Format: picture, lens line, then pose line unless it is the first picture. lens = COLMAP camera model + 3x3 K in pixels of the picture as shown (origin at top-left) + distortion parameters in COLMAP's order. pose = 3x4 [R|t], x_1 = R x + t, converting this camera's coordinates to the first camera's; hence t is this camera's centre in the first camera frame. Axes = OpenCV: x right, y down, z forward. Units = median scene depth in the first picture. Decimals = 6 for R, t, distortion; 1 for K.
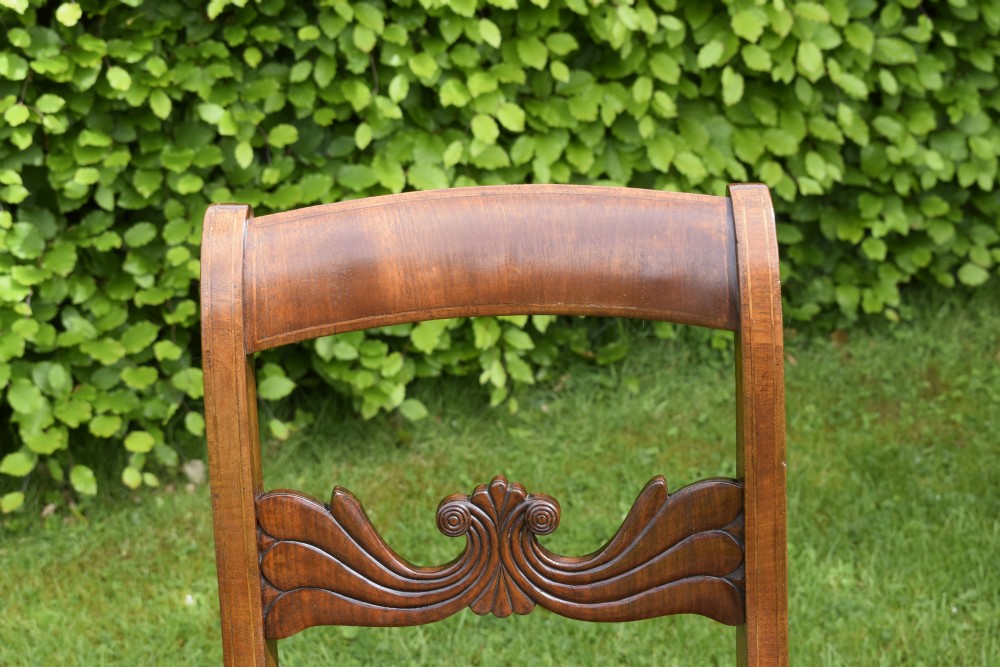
lens RADIAL K [[2170.5, 0, 504.9], [0, 2170.5, 327.7], [0, 0, 1]] dist [-0.018469, 0.000000]
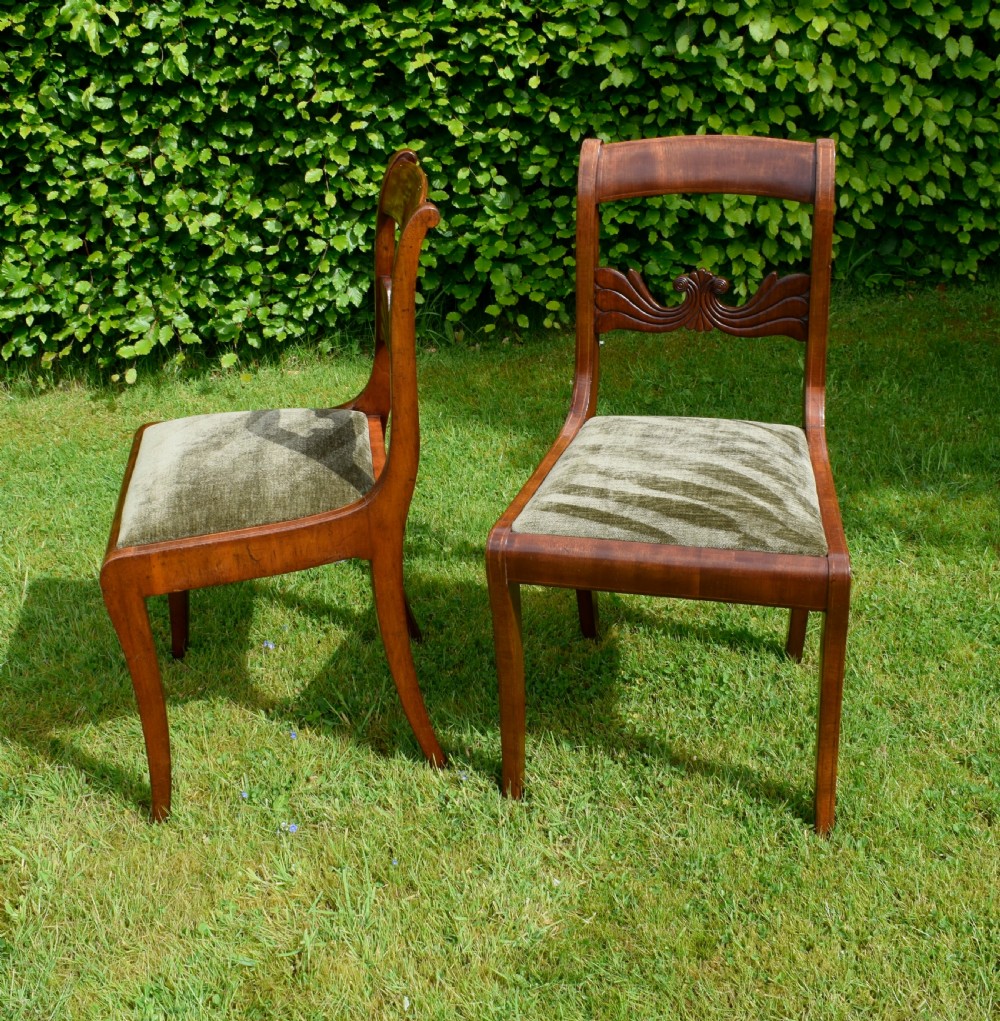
lens RADIAL K [[1344.9, 0, 444.8], [0, 1344.9, 471.6], [0, 0, 1]] dist [-0.033972, 0.000000]
pose [[0.964607, 0.096881, -0.245251, 0.054179], [-0.071518, 0.991321, 0.110306, 0.076319], [0.253809, -0.088861, 0.963164, -0.230818]]
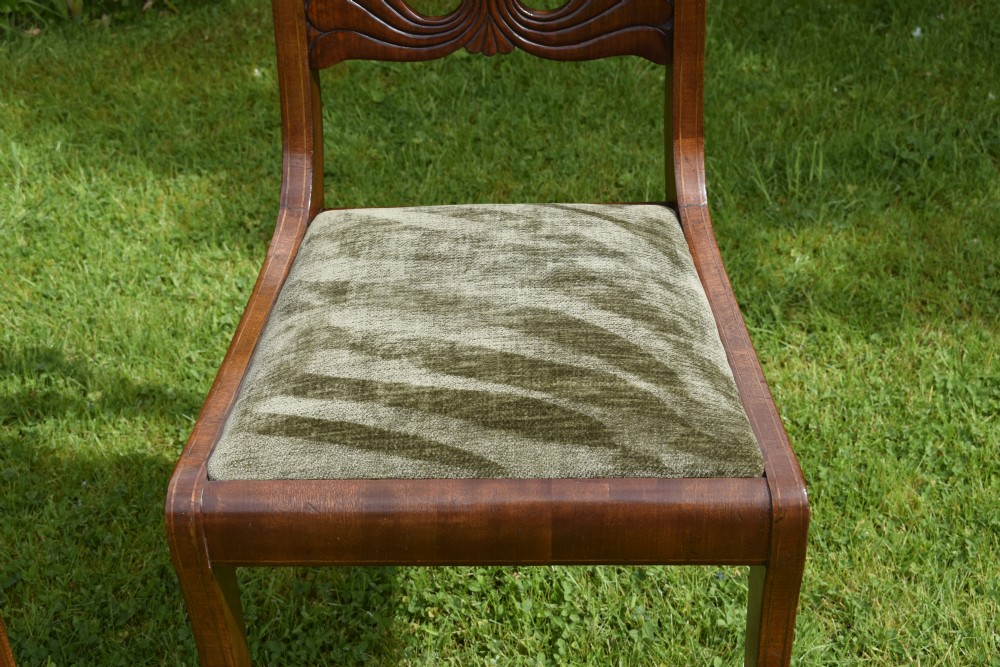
lens RADIAL K [[1647.1, 0, 505.0], [0, 1647.1, 336.8], [0, 0, 1]] dist [-0.024408, 0.000000]
pose [[0.999833, 0.017644, 0.004659, 0.003647], [-0.018248, 0.967072, 0.253849, 0.023650], [-0.000027, -0.253892, 0.967233, -0.007937]]
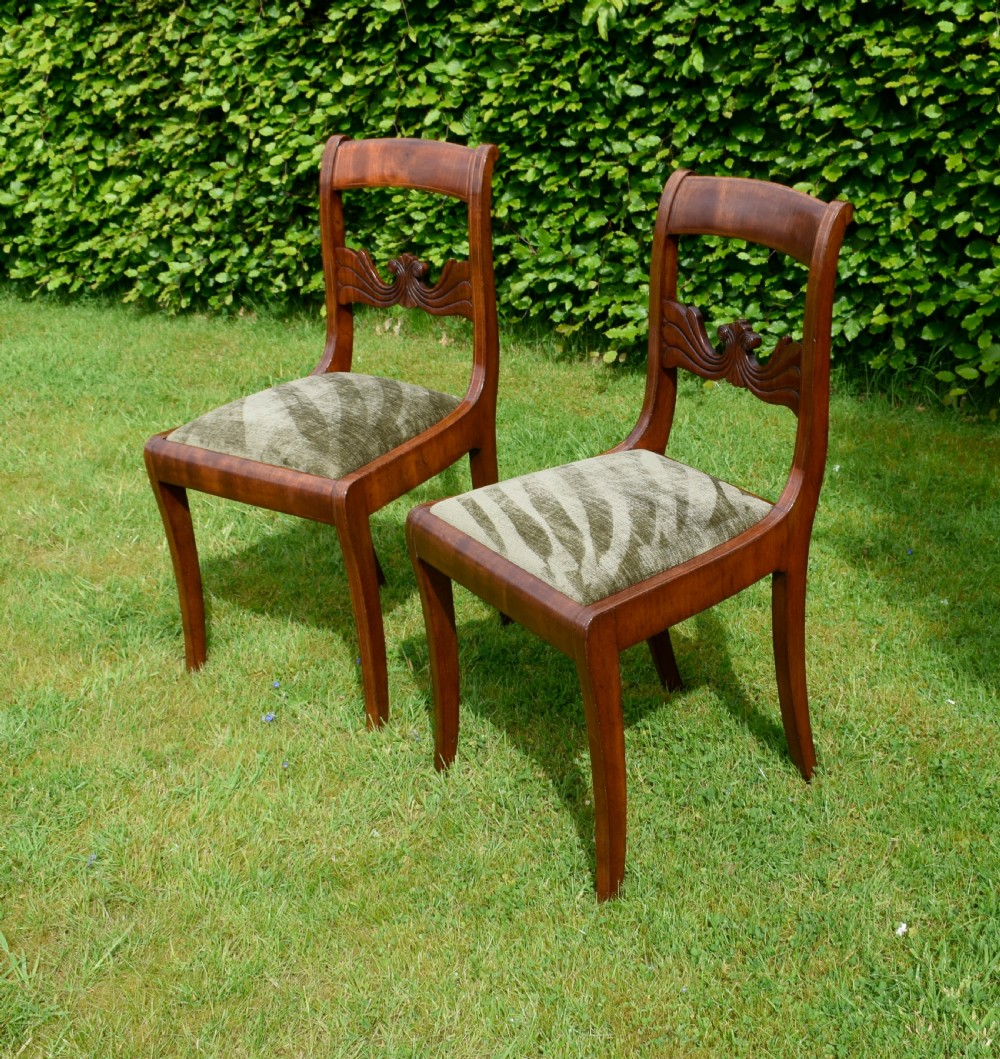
lens RADIAL K [[1570.6, 0, 584.4], [0, 1570.6, 552.9], [0, 0, 1]] dist [-0.042544, 0.000000]
pose [[0.564385, 0.346781, -0.749141, 0.608474], [-0.262347, 0.935787, 0.235534, -0.021157], [0.782715, 0.063603, 0.619121, -0.036030]]
